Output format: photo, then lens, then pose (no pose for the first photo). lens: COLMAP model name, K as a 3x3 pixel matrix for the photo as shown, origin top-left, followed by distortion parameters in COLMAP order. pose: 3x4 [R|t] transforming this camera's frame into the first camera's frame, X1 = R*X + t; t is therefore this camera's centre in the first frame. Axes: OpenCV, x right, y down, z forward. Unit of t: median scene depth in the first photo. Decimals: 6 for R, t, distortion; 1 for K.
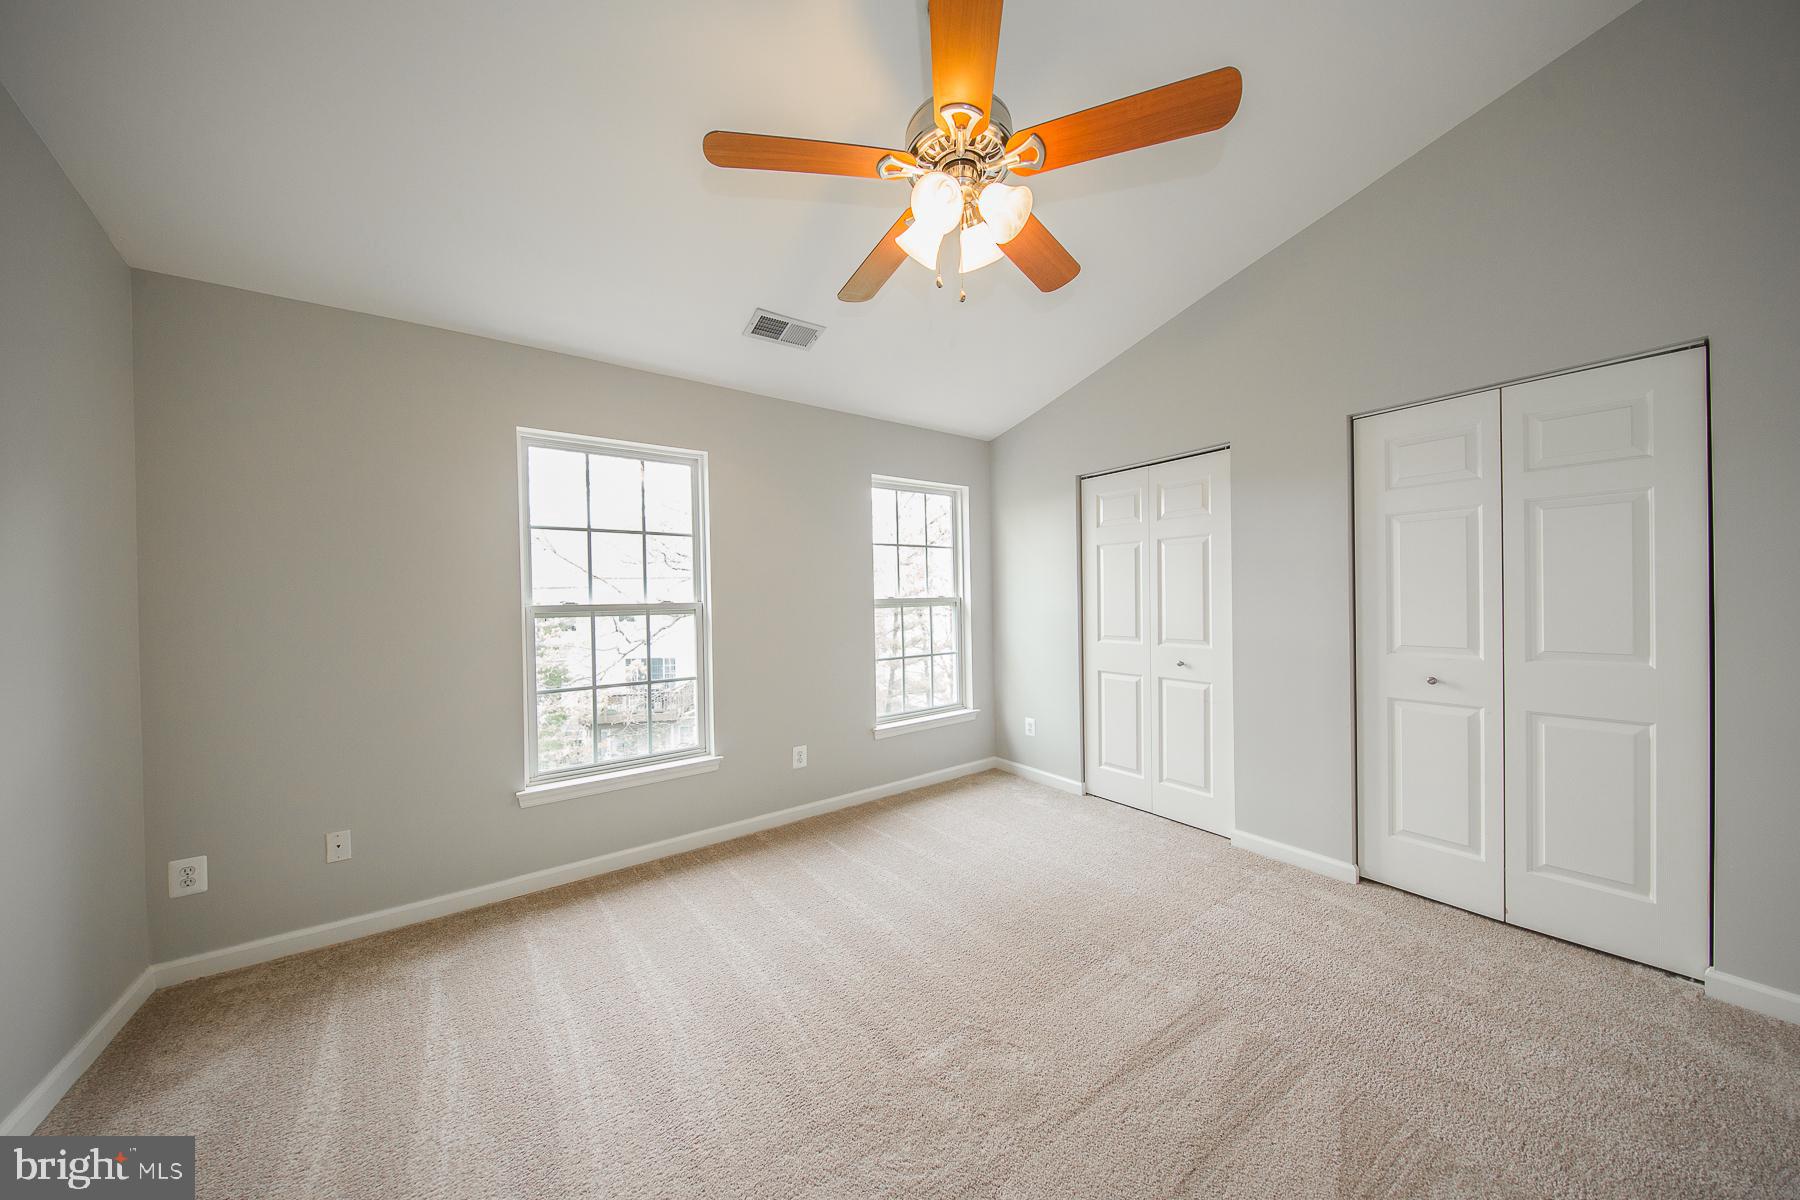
lens RADIAL K [[575.2, 0, 913.5], [0, 575.2, 609.7], [0, 0, 1]] dist [-0.007177, -0.000270]
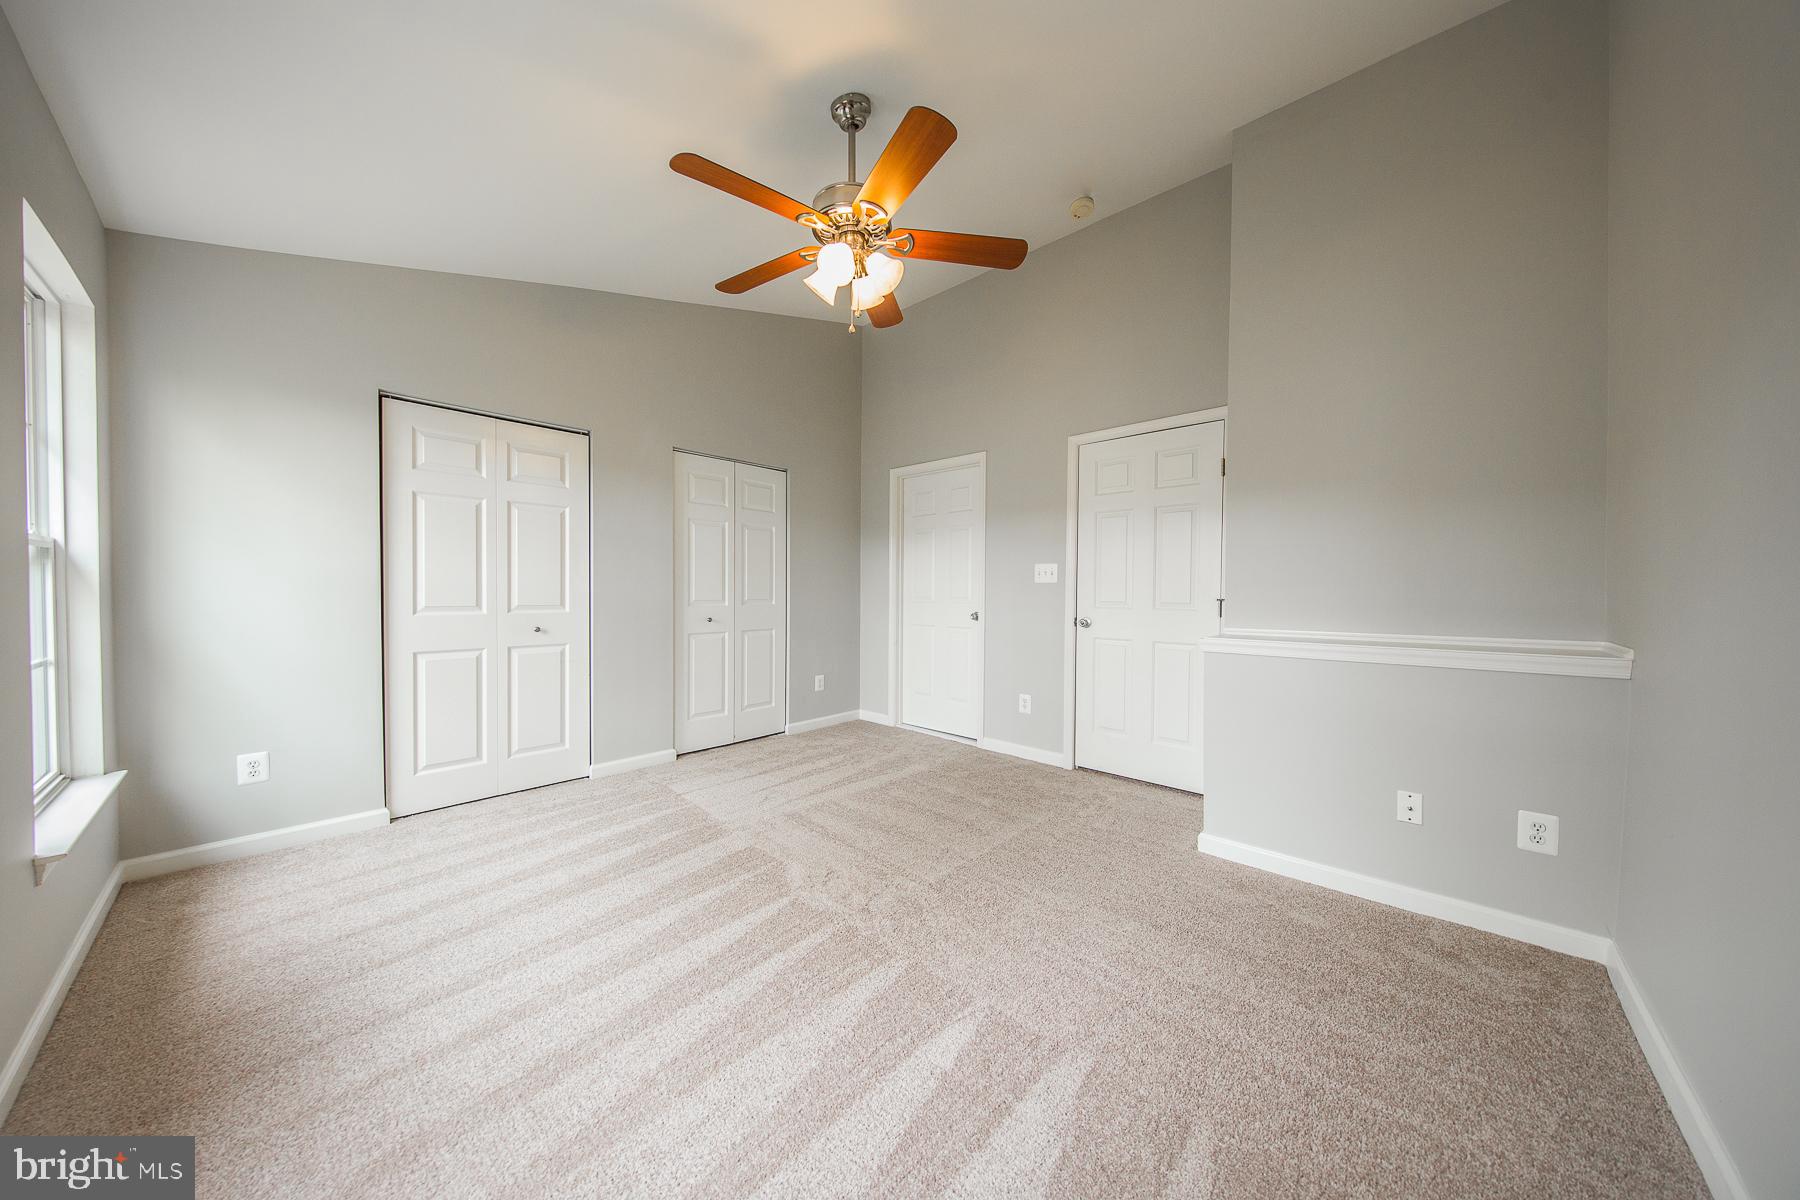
lens RADIAL K [[575.2, 0, 916.3], [0, 575.2, 584.6], [0, 0, 1]] dist [-0.007177, -0.000270]
pose [[-0.218946, 0.010226, 0.975683, -0.660778], [0.004978, 0.999944, -0.009363, 0.027871], [-0.975724, 0.002807, -0.218984, 0.565481]]
